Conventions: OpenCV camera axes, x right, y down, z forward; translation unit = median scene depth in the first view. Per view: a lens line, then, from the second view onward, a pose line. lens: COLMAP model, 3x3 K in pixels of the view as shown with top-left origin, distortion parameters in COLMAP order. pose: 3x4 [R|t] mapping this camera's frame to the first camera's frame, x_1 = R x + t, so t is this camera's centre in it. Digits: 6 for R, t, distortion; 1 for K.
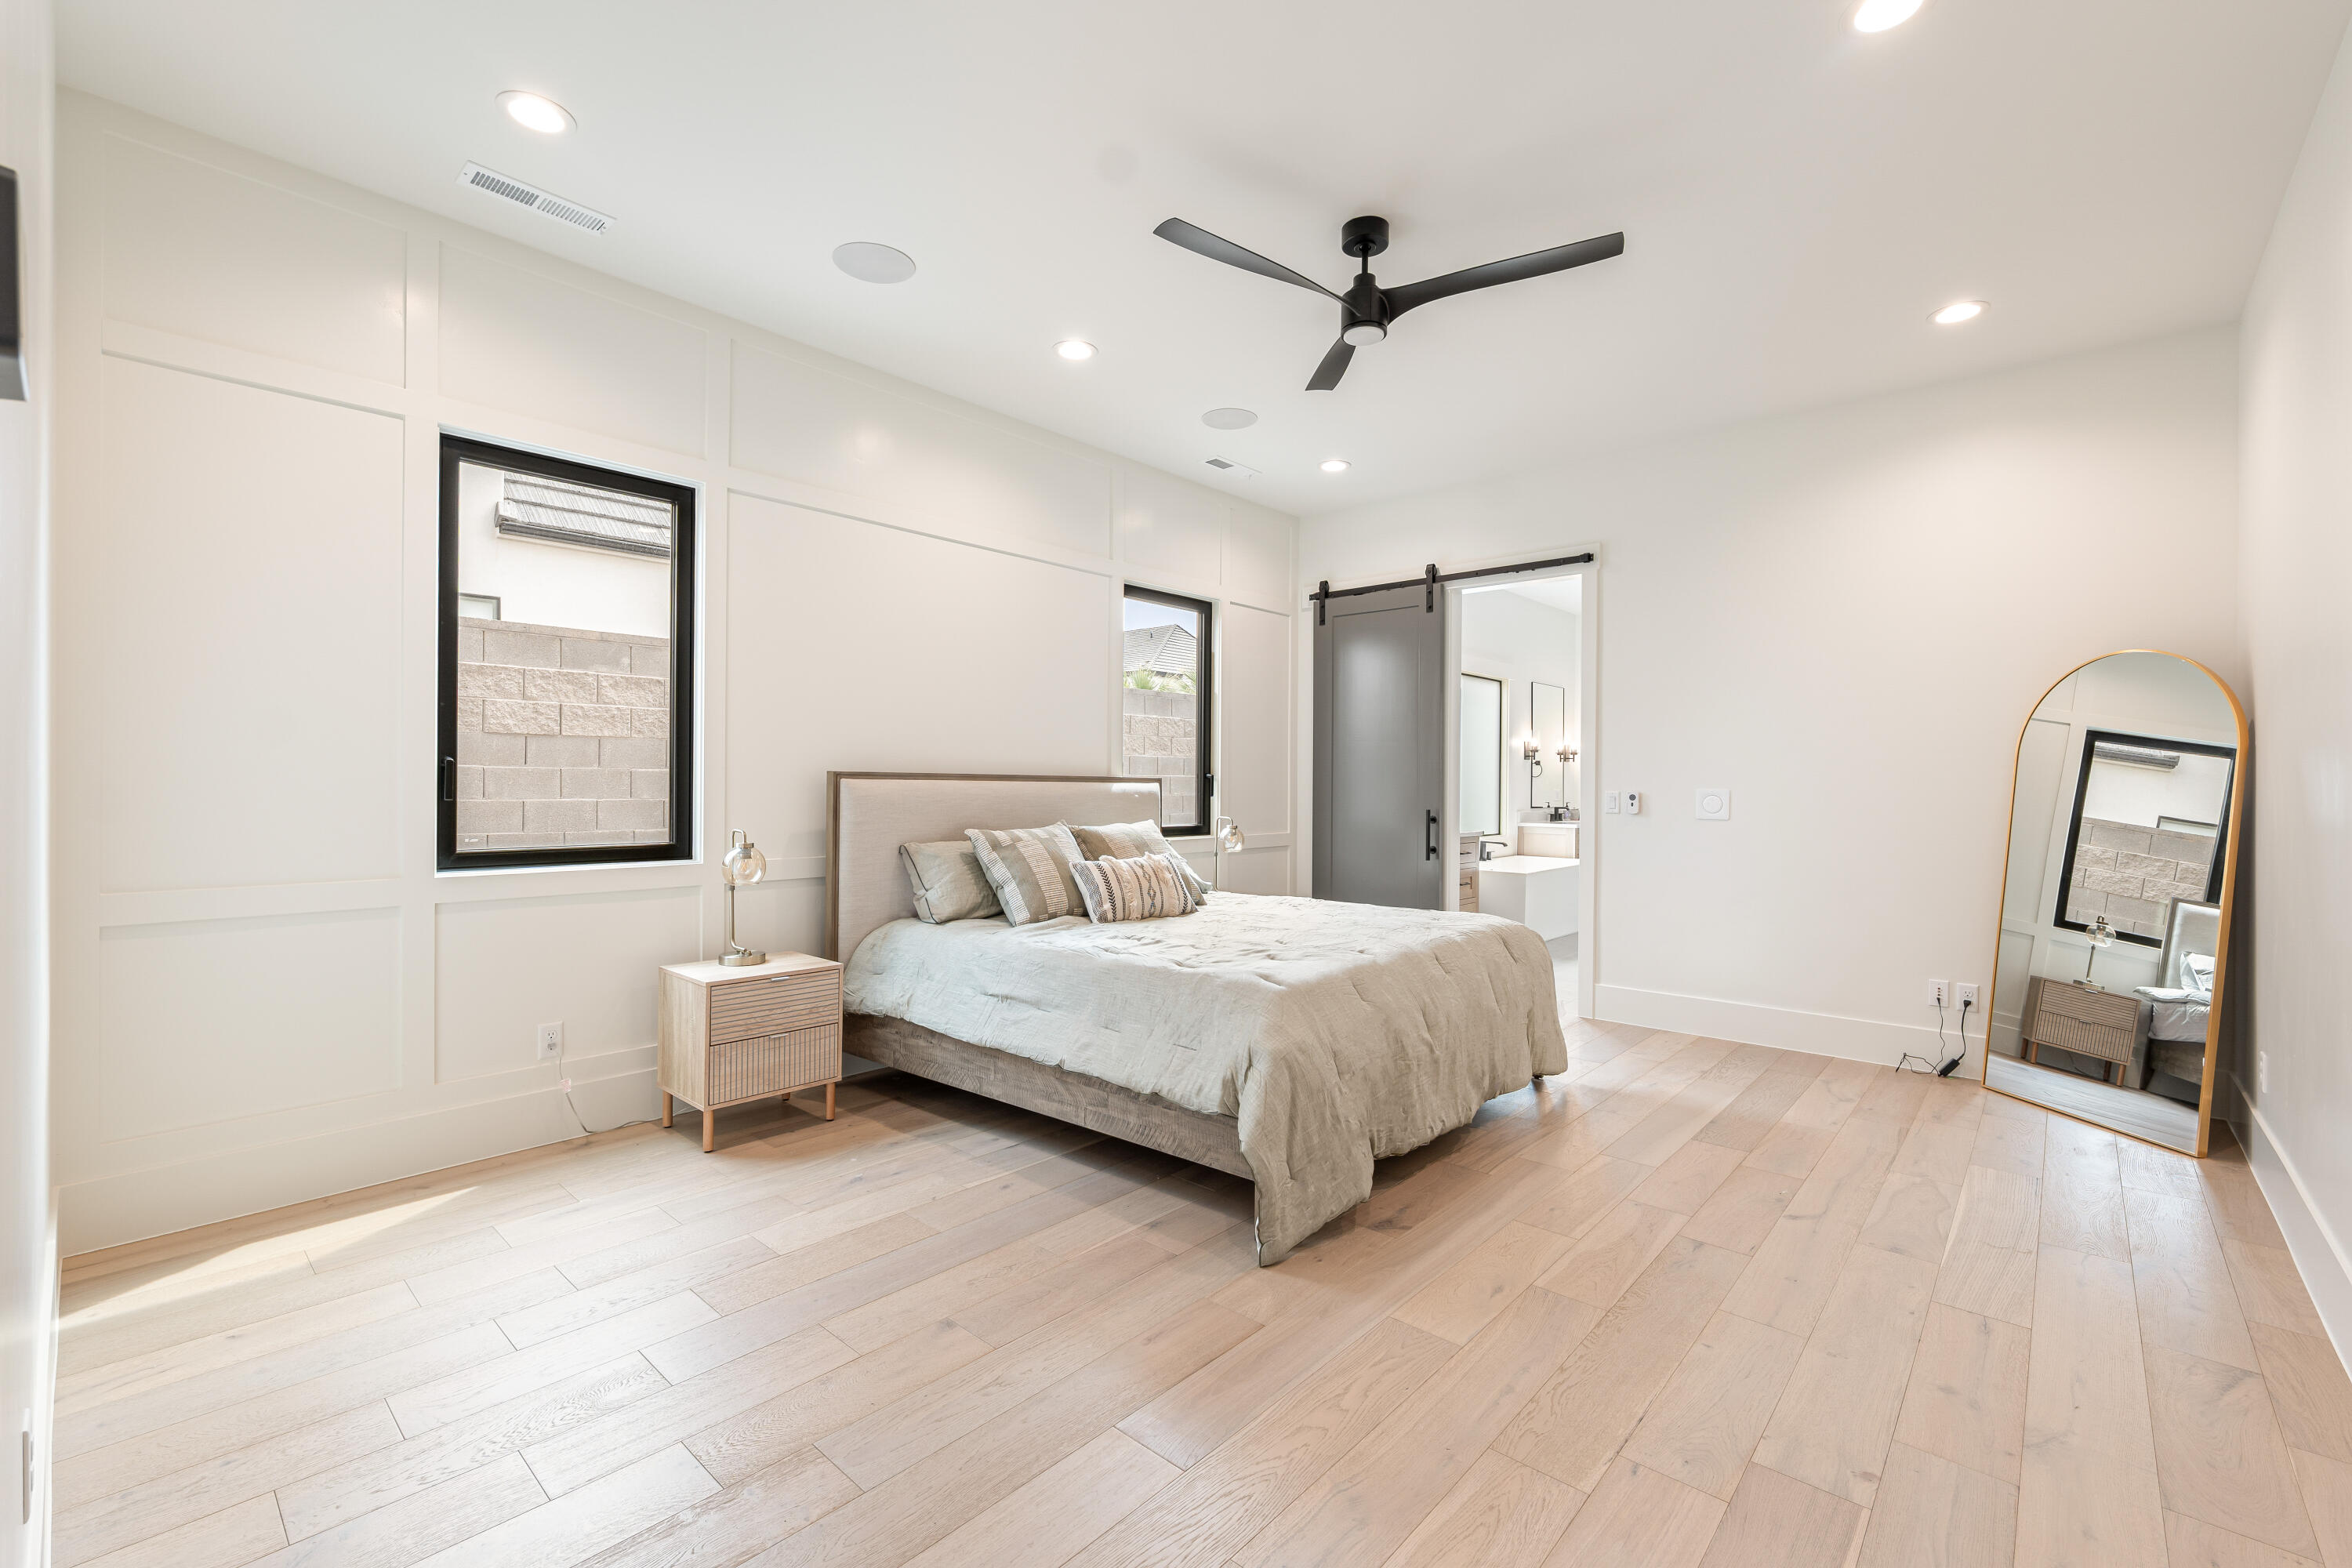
lens RADIAL K [[1000.0, 0, 1172.9], [0, 1000.0, 794.1], [0, 0, 1]] dist [-0.001553, -0.000108]
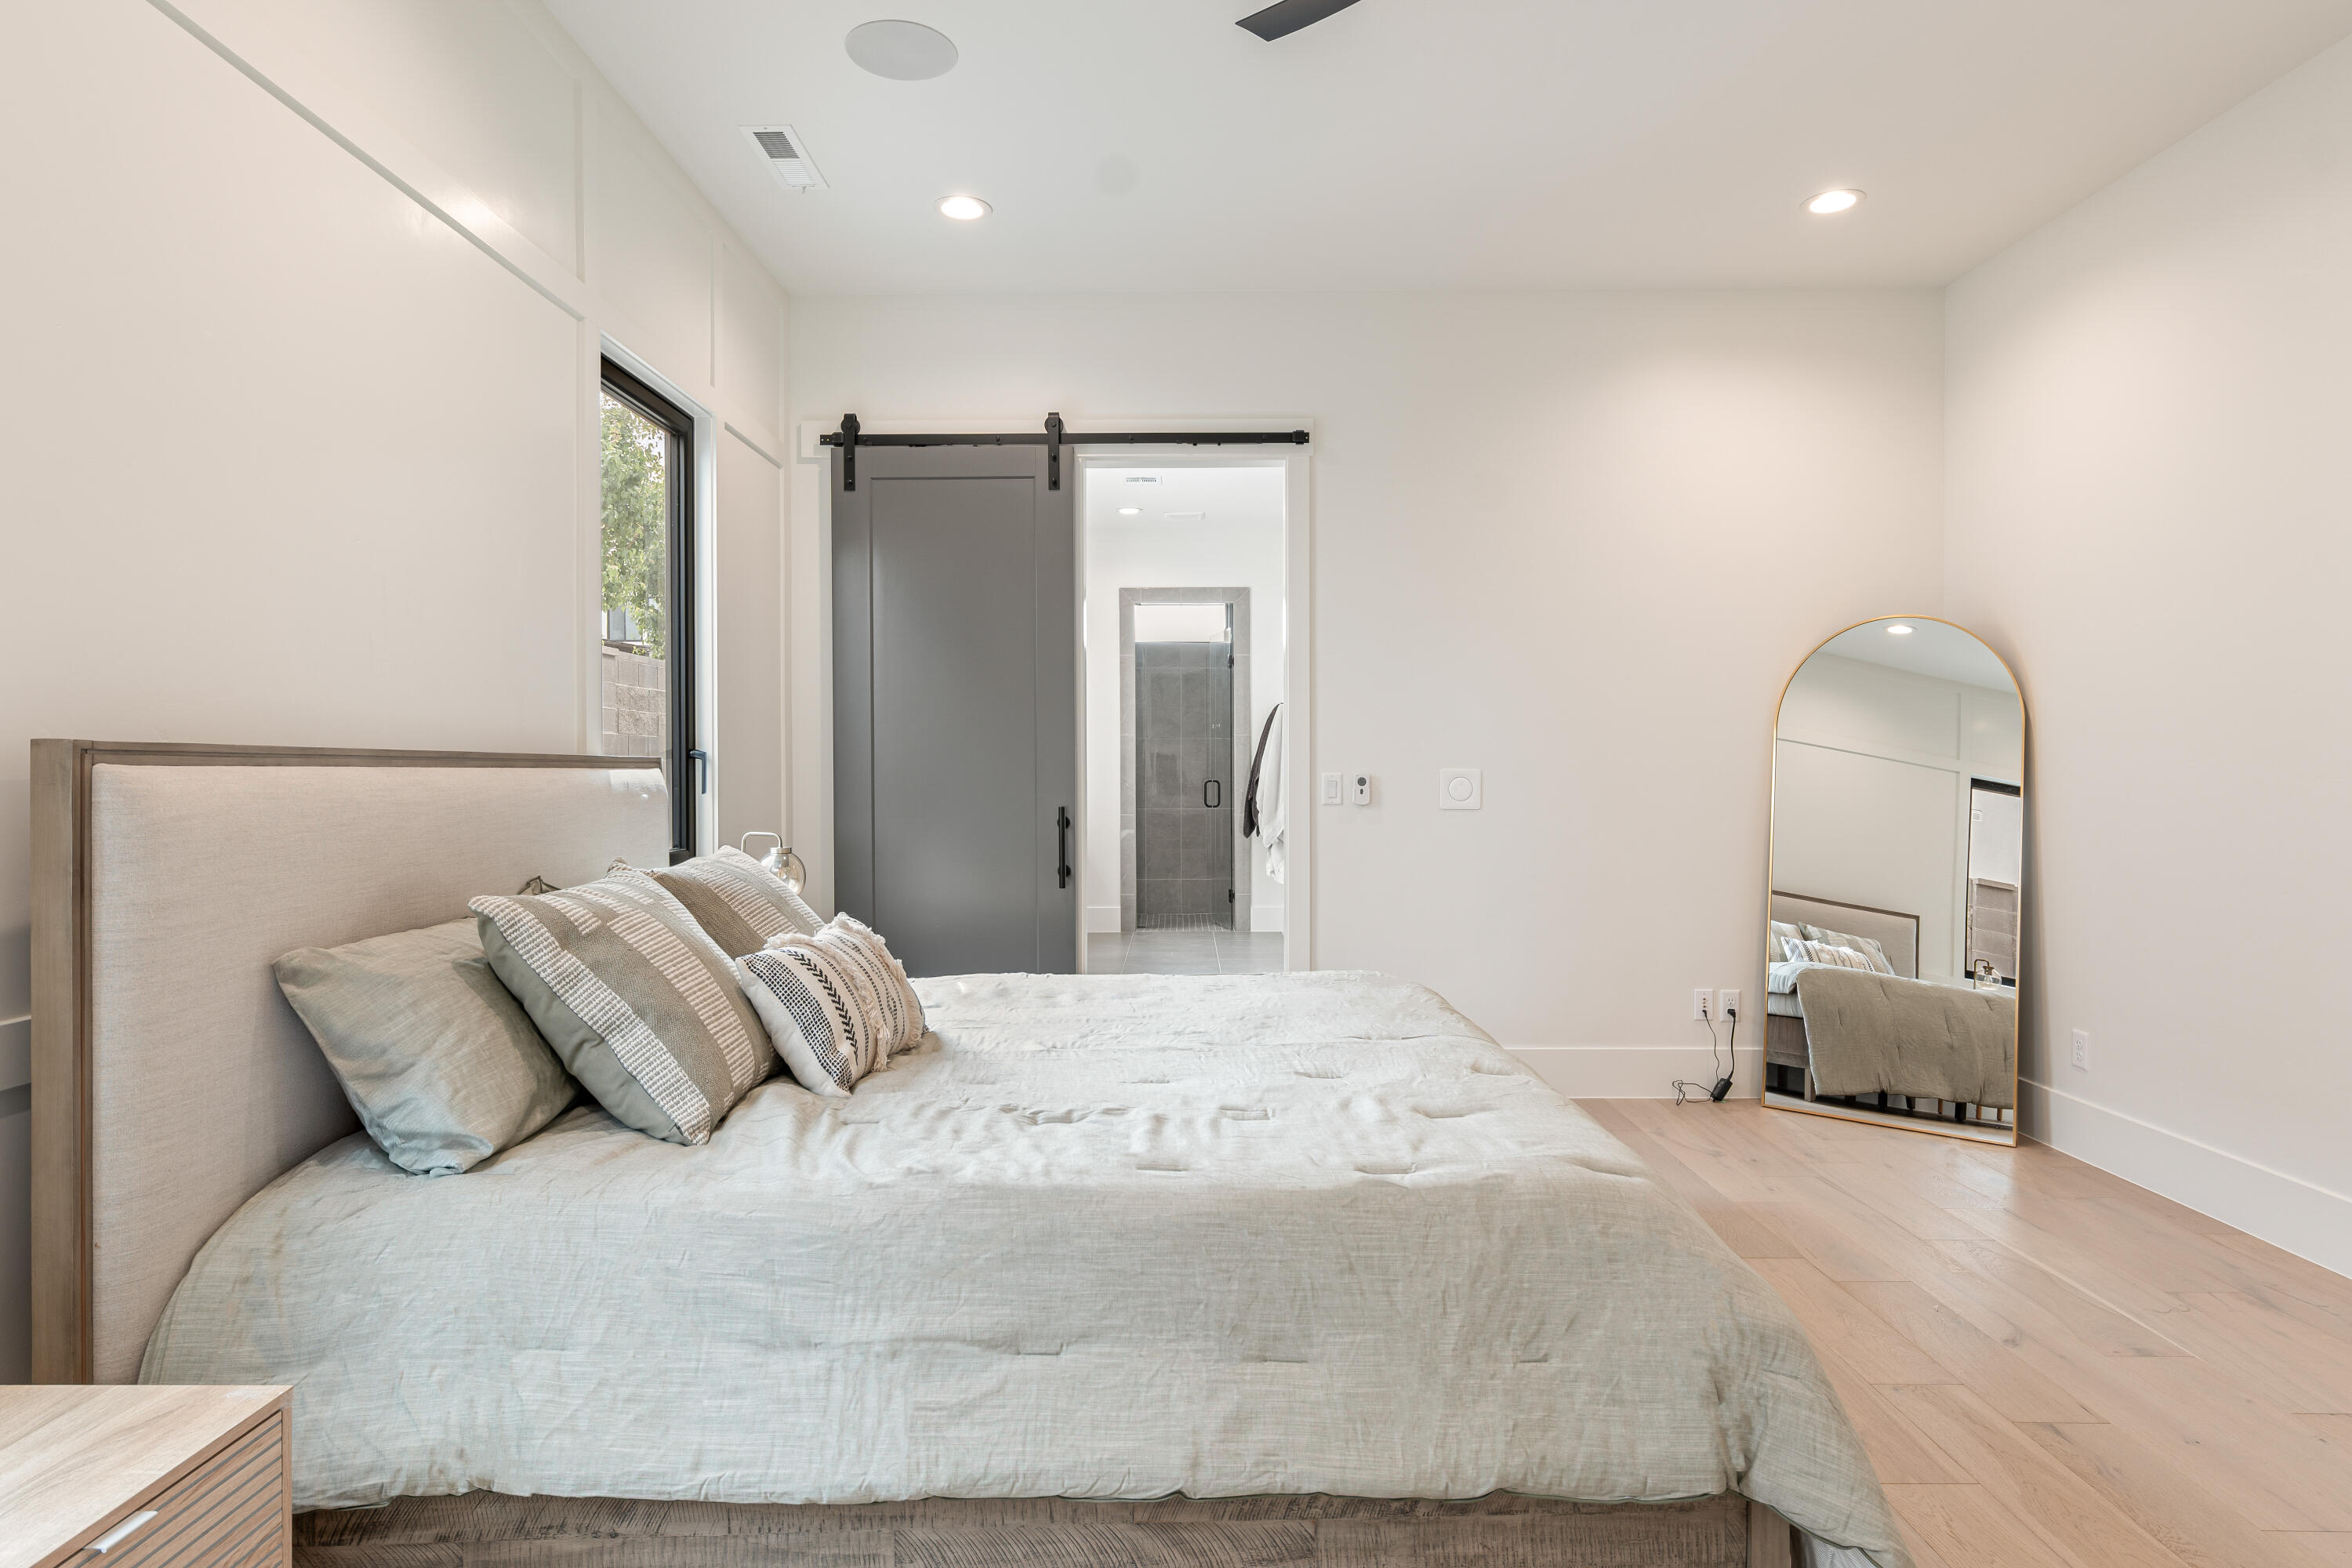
lens RADIAL K [[1343.0, 0, 1176.0], [0, 1343.0, 784.0], [0, 0, 1]] dist [0.002061, 0.001110]
pose [[0.746428, -0.017854, 0.665227, -0.343437], [0.015877, 0.999833, 0.009020, -0.007303], [-0.665277, 0.003829, 0.746587, 0.455512]]
